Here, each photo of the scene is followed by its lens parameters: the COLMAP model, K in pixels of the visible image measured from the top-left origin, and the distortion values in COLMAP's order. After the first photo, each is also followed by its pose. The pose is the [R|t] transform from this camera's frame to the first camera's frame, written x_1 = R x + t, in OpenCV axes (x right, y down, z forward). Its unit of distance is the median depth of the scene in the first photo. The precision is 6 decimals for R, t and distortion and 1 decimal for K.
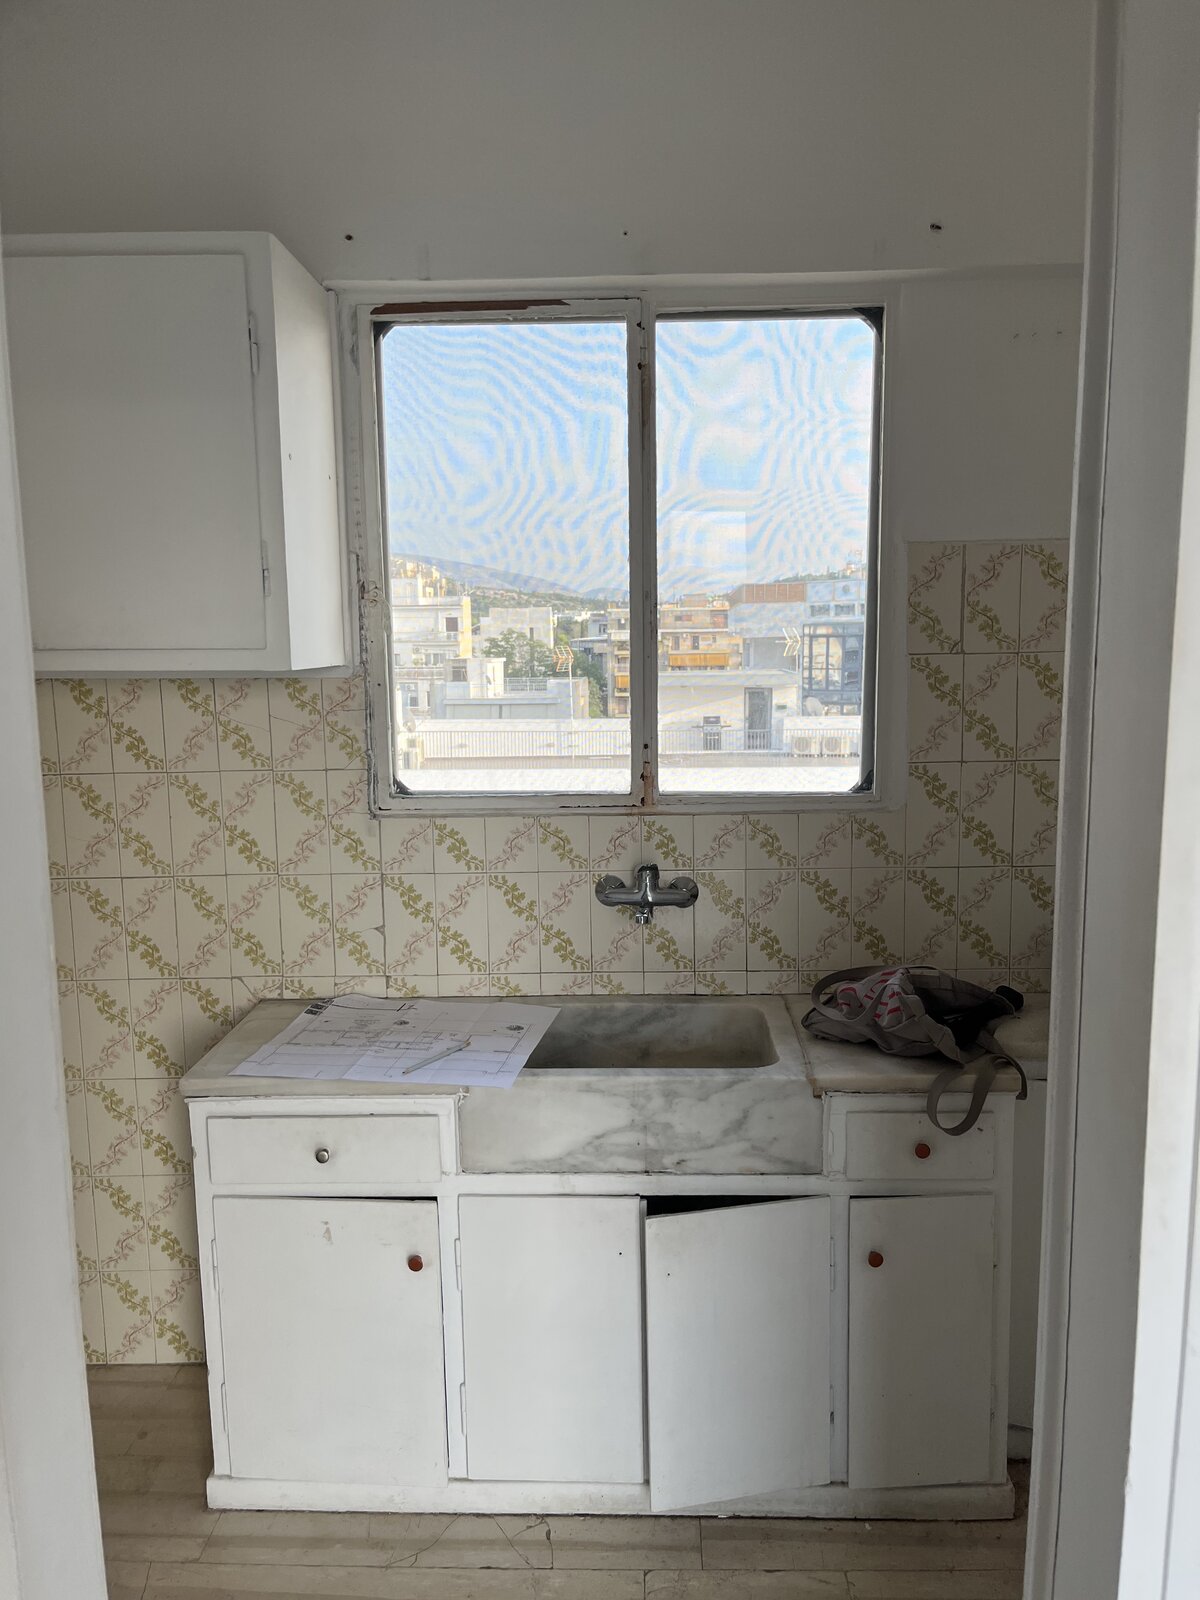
lens RADIAL K [[1265.1, 0, 595.8], [0, 1265.1, 808.9], [0, 0, 1]] dist [0.024104, -0.001738]
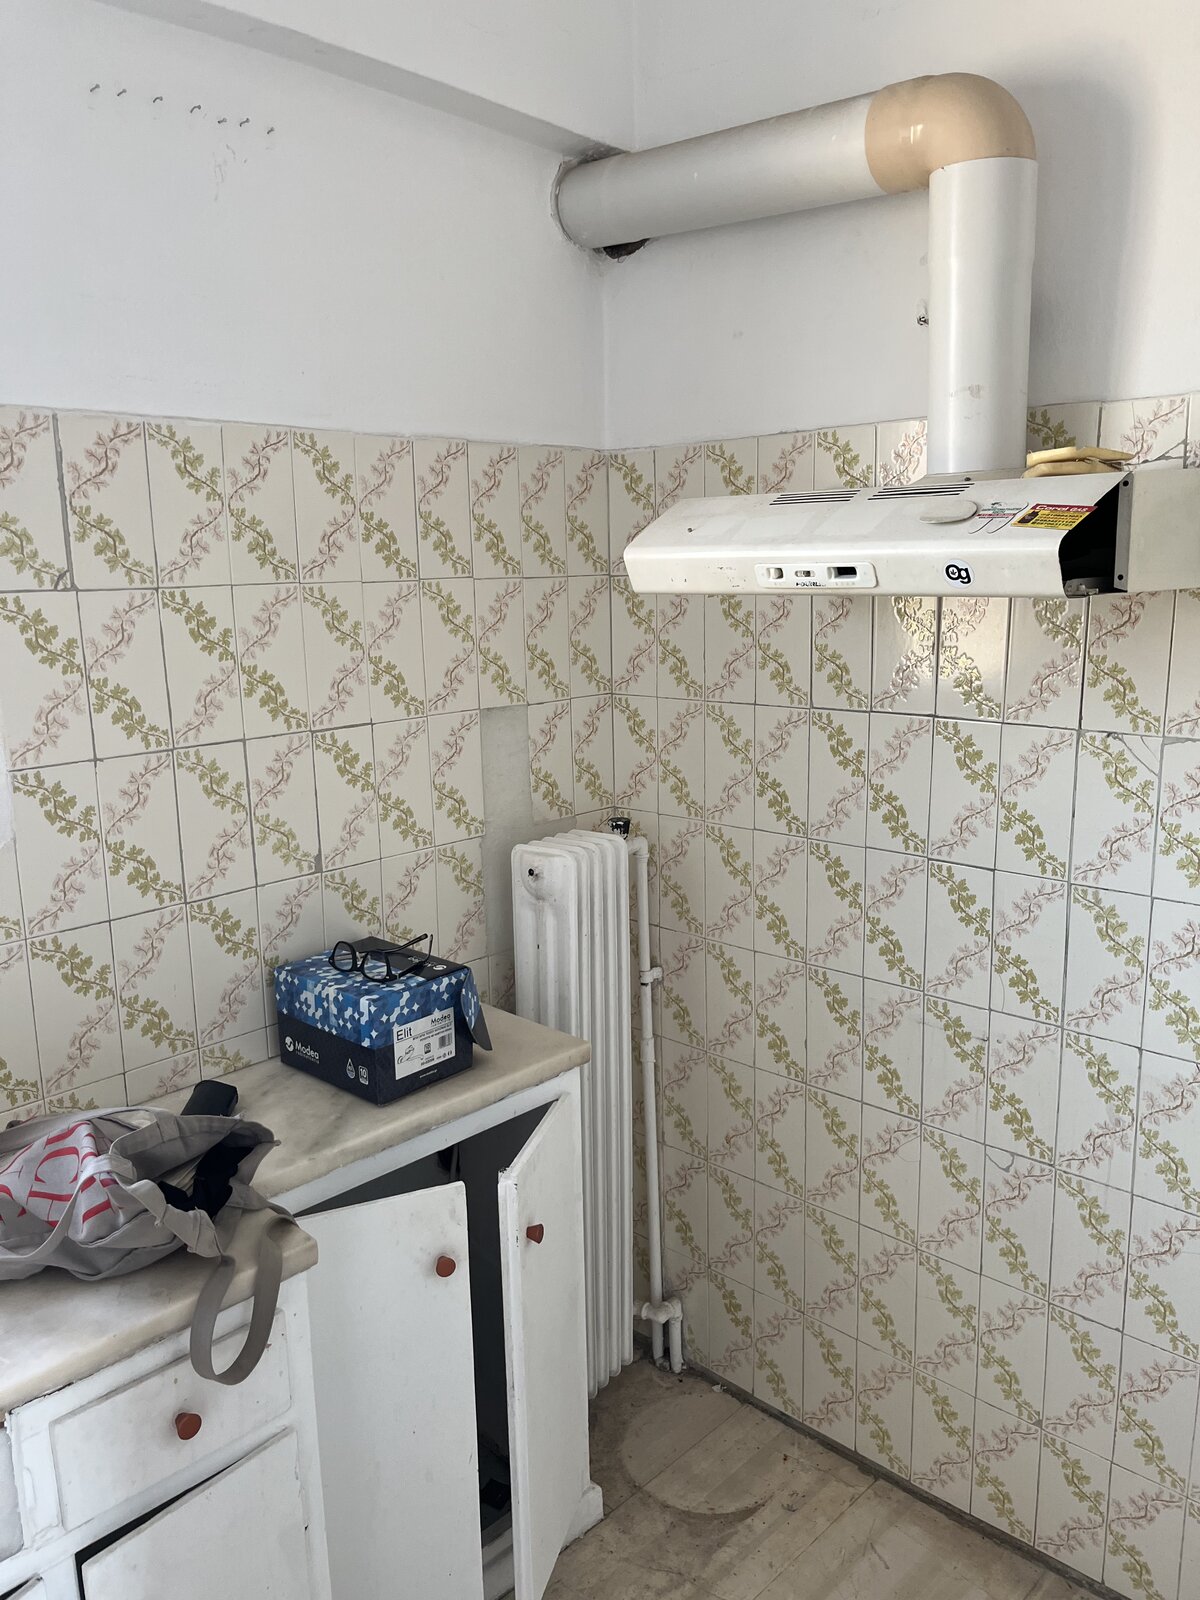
lens RADIAL K [[1213.4, 0, 594.8], [0, 1213.4, 795.8], [0, 0, 1]] dist [0.058979, -0.088605]
pose [[0.677145, -0.135175, 0.723327, 0.009868], [0.113013, 0.990424, 0.079293, -0.040145], [-0.727120, 0.028053, 0.685937, 0.396529]]
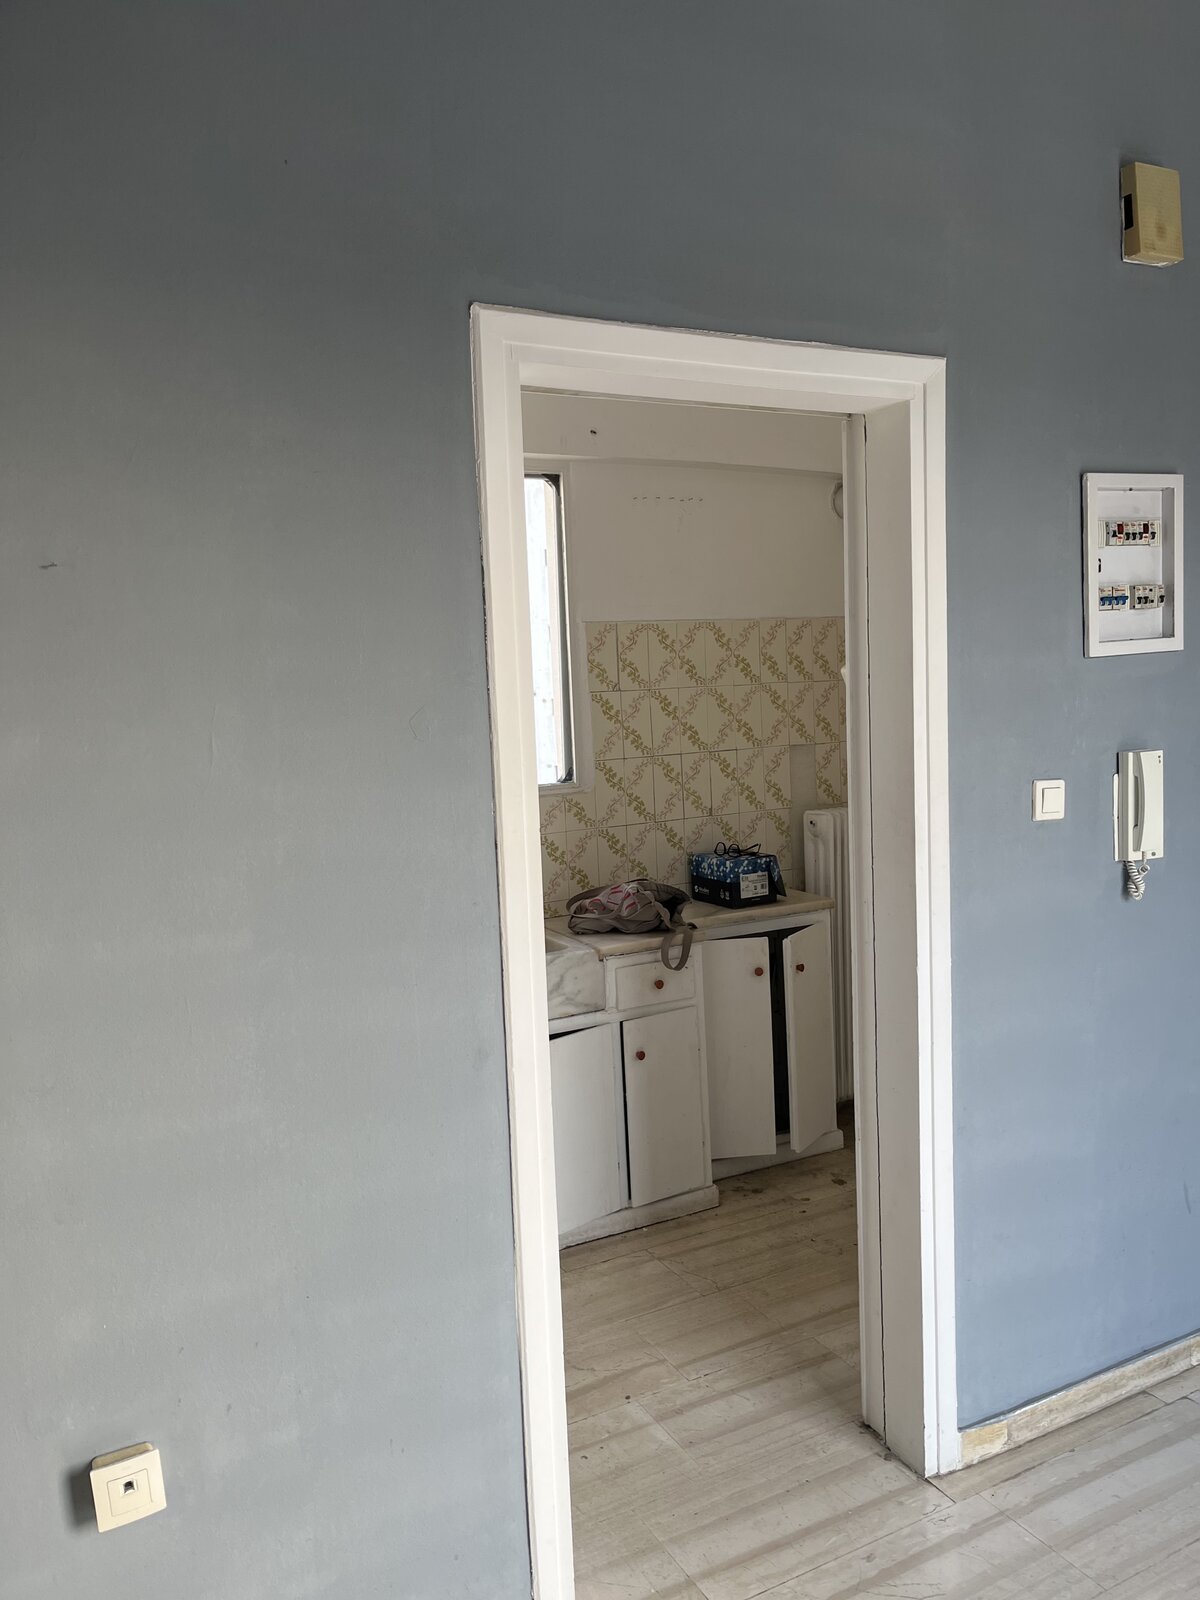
lens RADIAL K [[1212.1, 0, 610.5], [0, 1212.1, 808.2], [0, 0, 1]] dist [0.088856, -0.126353]
pose [[0.870882, -0.070644, 0.486388, -0.477819], [0.098299, 0.994657, -0.031540, 0.072055], [-0.481561, 0.075280, 0.873173, -0.321773]]
